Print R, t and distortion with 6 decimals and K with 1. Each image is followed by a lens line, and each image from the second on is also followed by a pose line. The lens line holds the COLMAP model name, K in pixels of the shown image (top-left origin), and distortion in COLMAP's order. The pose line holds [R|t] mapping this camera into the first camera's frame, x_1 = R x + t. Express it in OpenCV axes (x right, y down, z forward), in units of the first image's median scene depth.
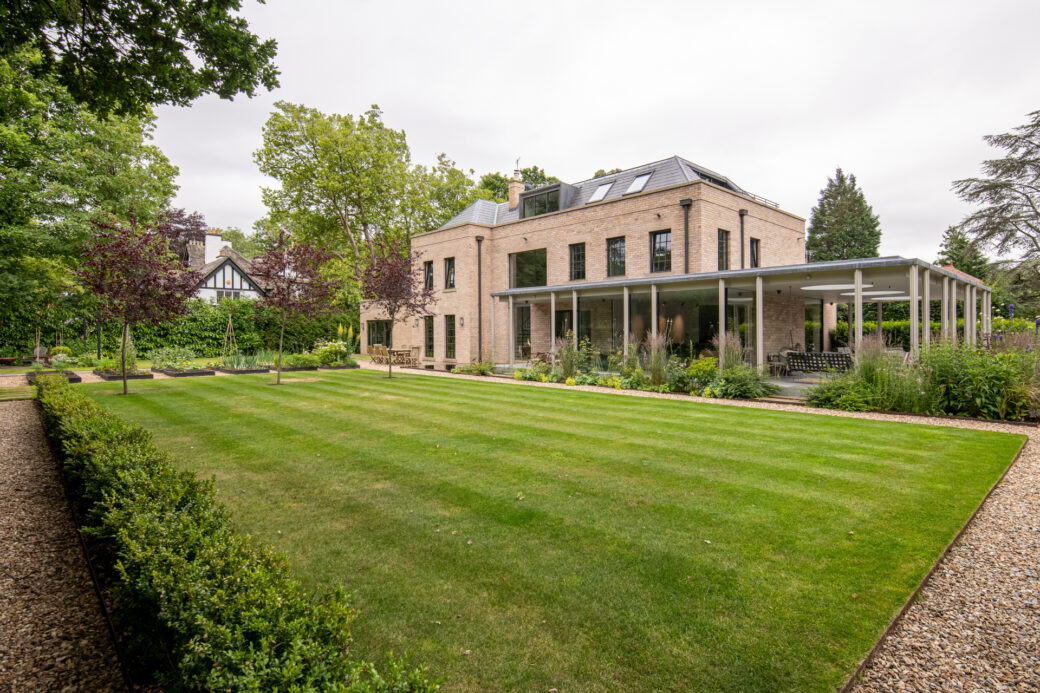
lens RADIAL K [[530.9, 0, 530.6], [0, 530.9, 329.2], [0, 0, 1]] dist [-0.009246, 0.000087]
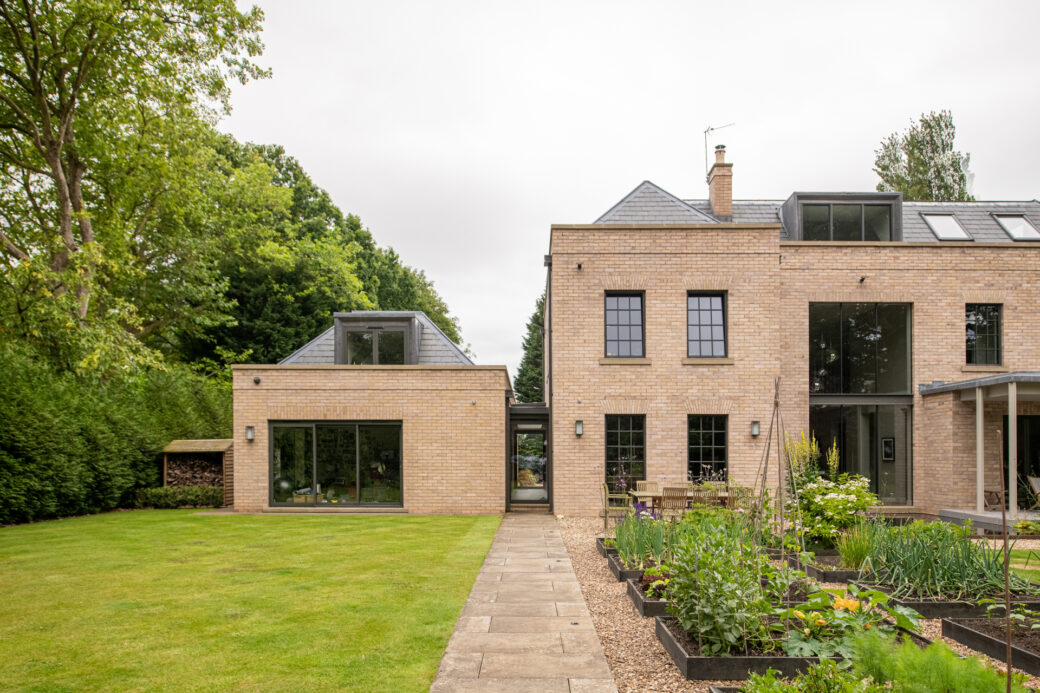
lens RADIAL K [[685.5, 0, 562.0], [0, 685.5, 454.5], [0, 0, 1]] dist [-0.015270, 0.000325]
pose [[0.697352, -0.002763, 0.716724, -0.831267], [-0.005646, 0.999940, 0.009348, 0.002901], [-0.716707, -0.010565, 0.697295, 0.849481]]
